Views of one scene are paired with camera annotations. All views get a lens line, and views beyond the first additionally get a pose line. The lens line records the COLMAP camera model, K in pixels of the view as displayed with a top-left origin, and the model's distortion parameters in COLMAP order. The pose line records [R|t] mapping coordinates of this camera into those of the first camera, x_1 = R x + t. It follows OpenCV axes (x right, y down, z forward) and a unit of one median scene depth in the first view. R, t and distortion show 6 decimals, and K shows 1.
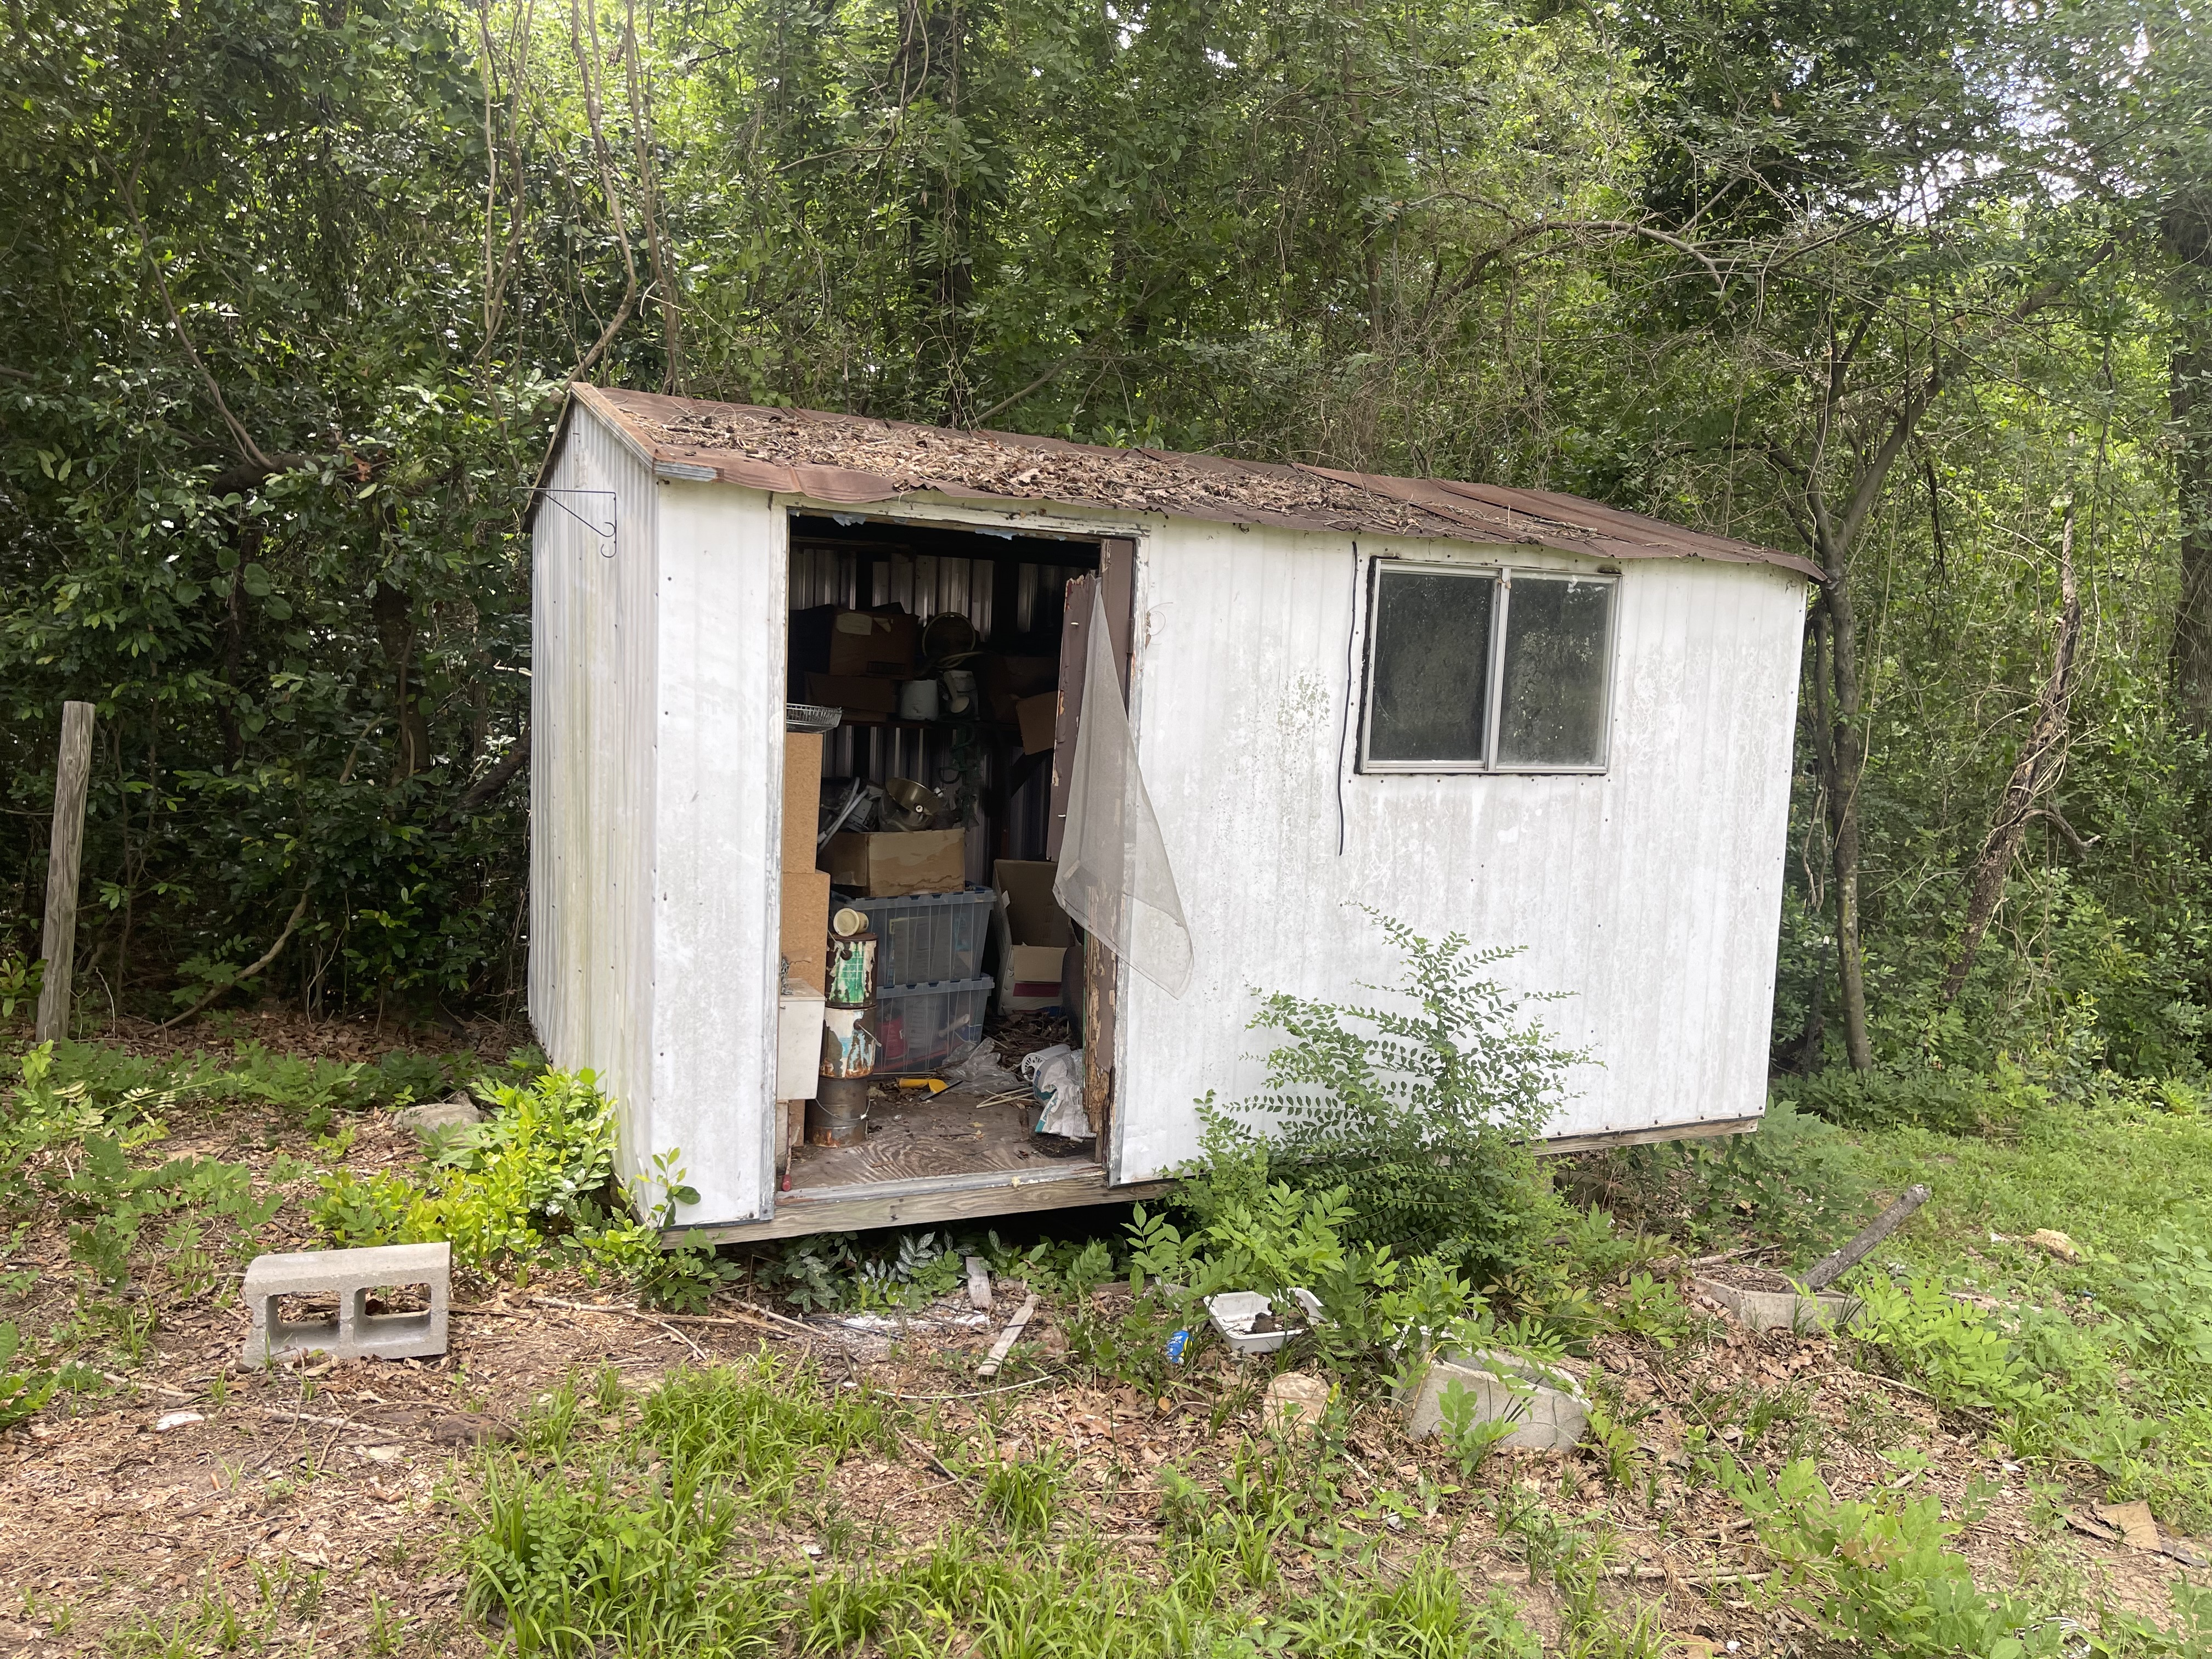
lens RADIAL K [[1646.2, 0, 1124.9], [0, 1646.2, 831.5], [0, 0, 1]] dist [0.060964, -0.078860]
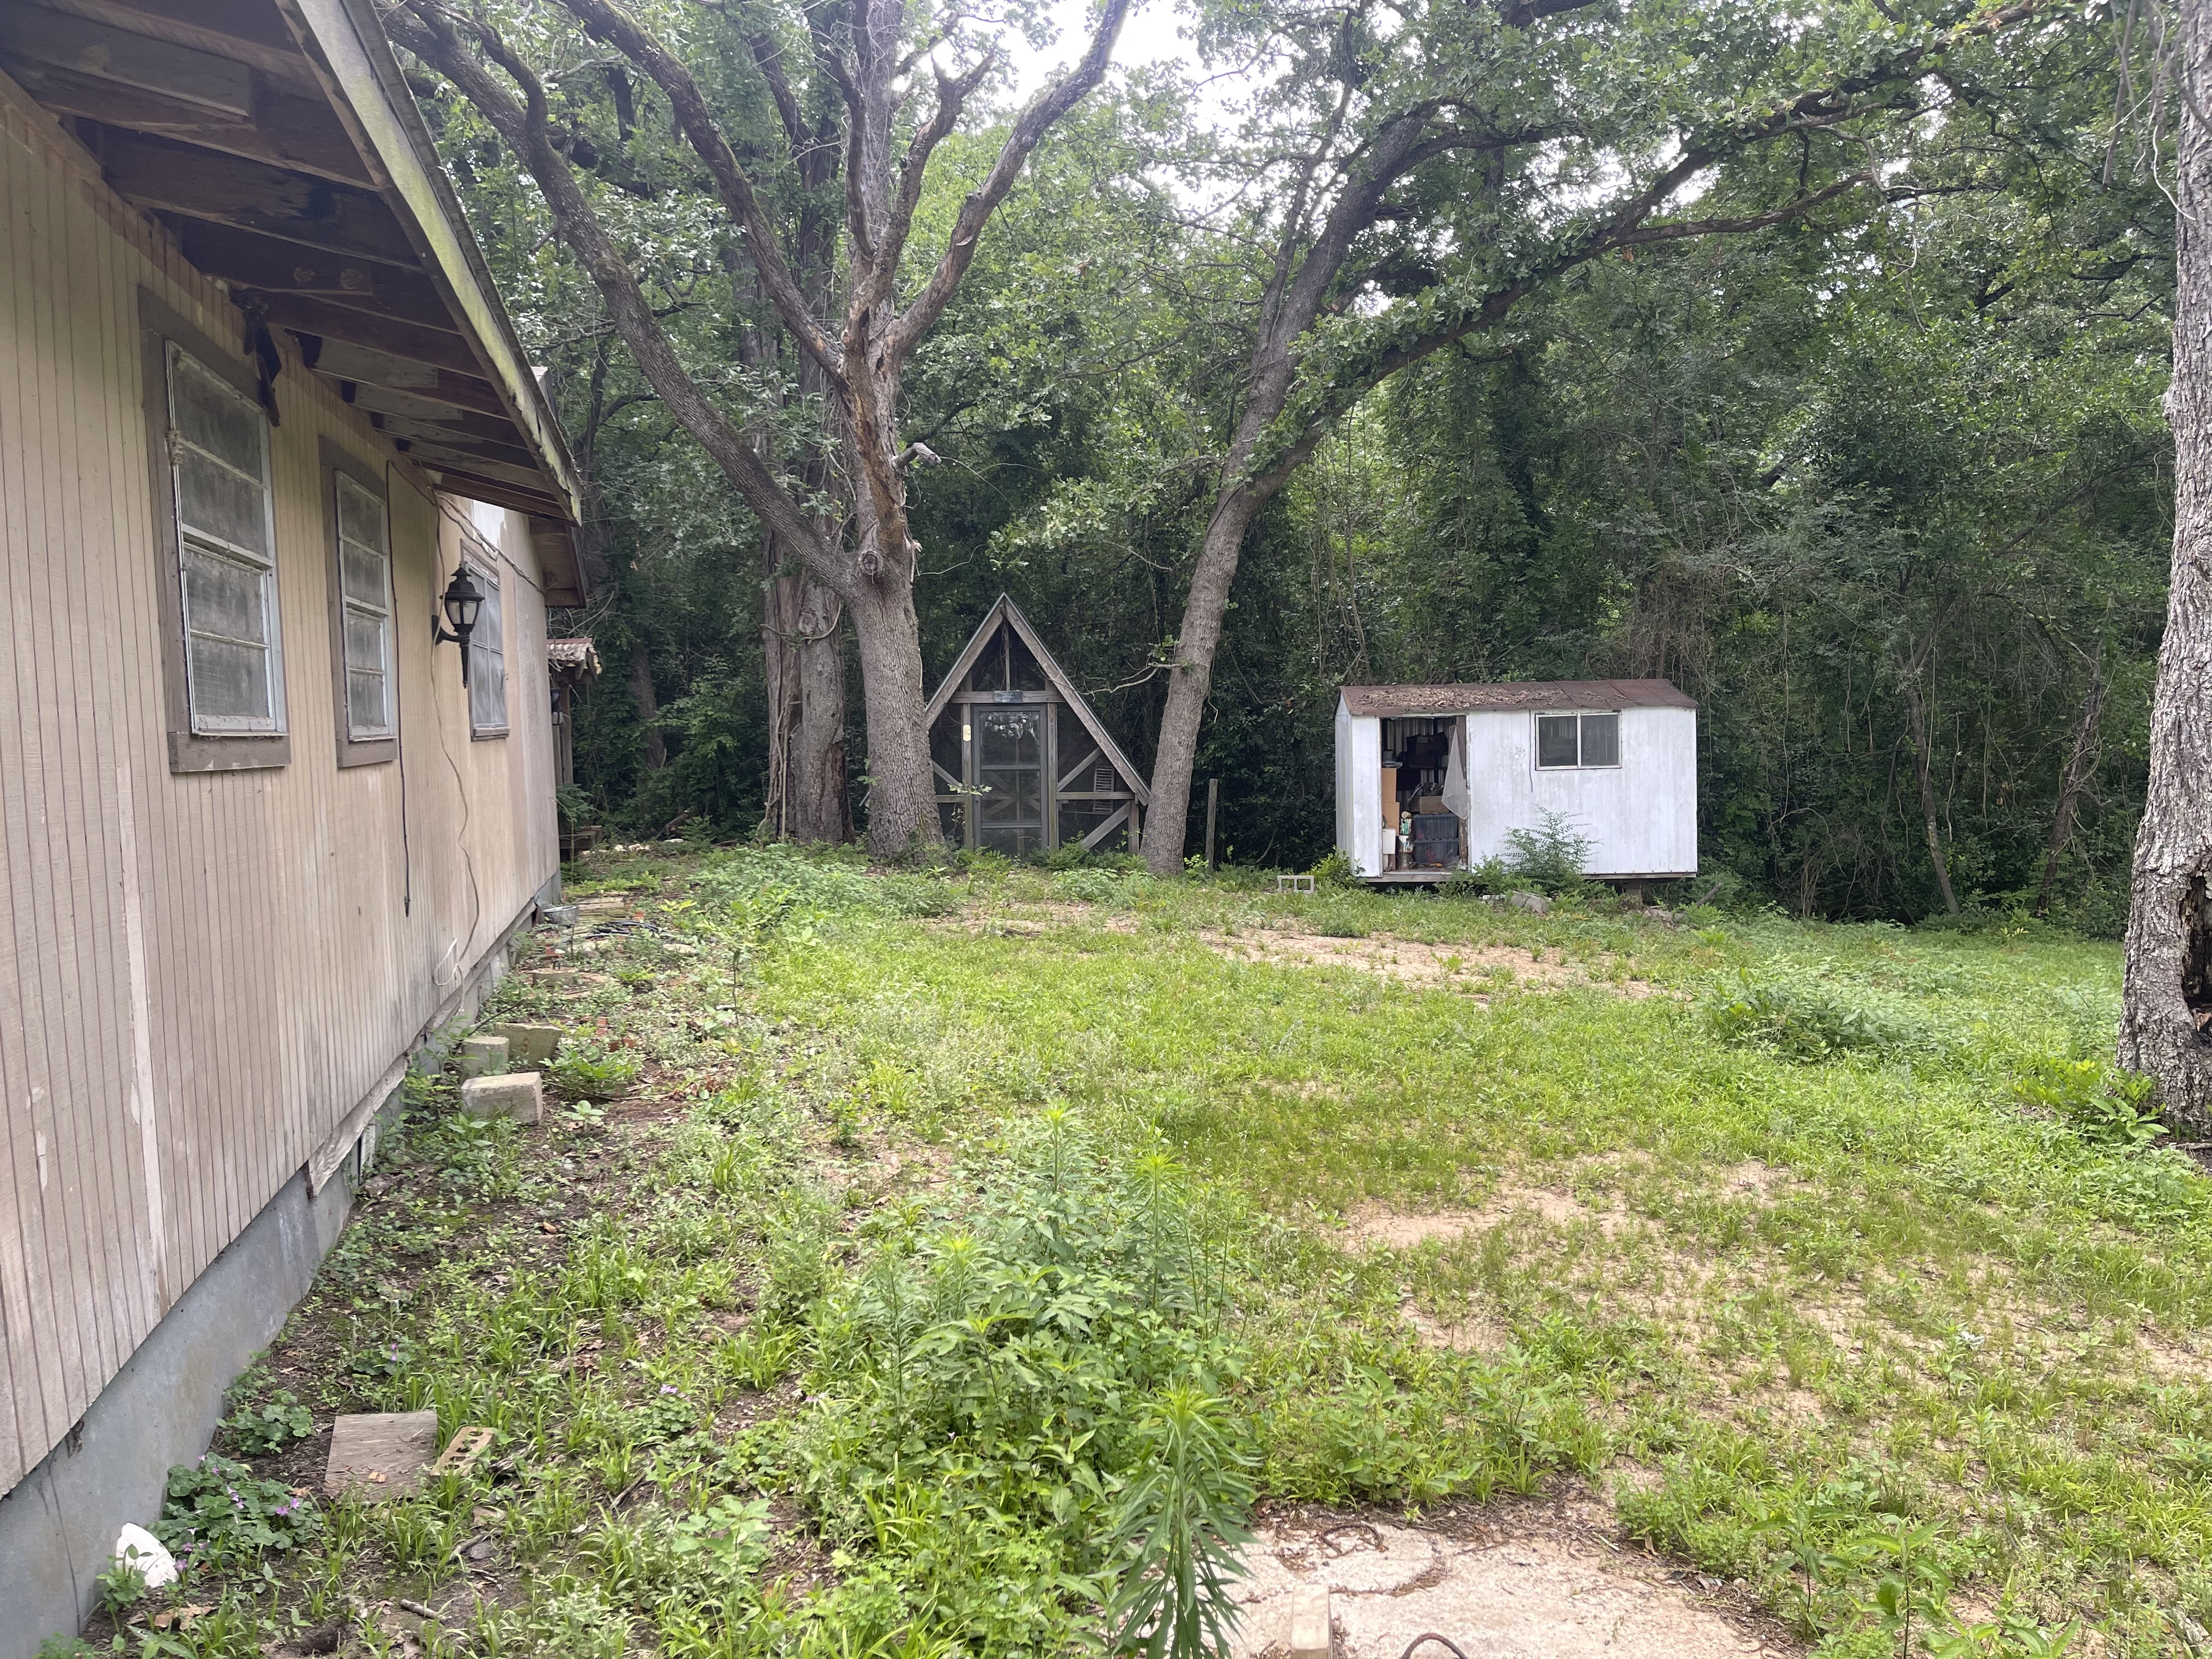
lens RADIAL K [[1646.2, 0, 1124.9], [0, 1646.2, 831.5], [0, 0, 1]] dist [0.060964, -0.078860]
pose [[0.876341, -0.044746, -0.479608, 1.154240], [0.012784, 0.997486, -0.069704, 0.365221], [0.481521, 0.054953, 0.874710, -2.830382]]
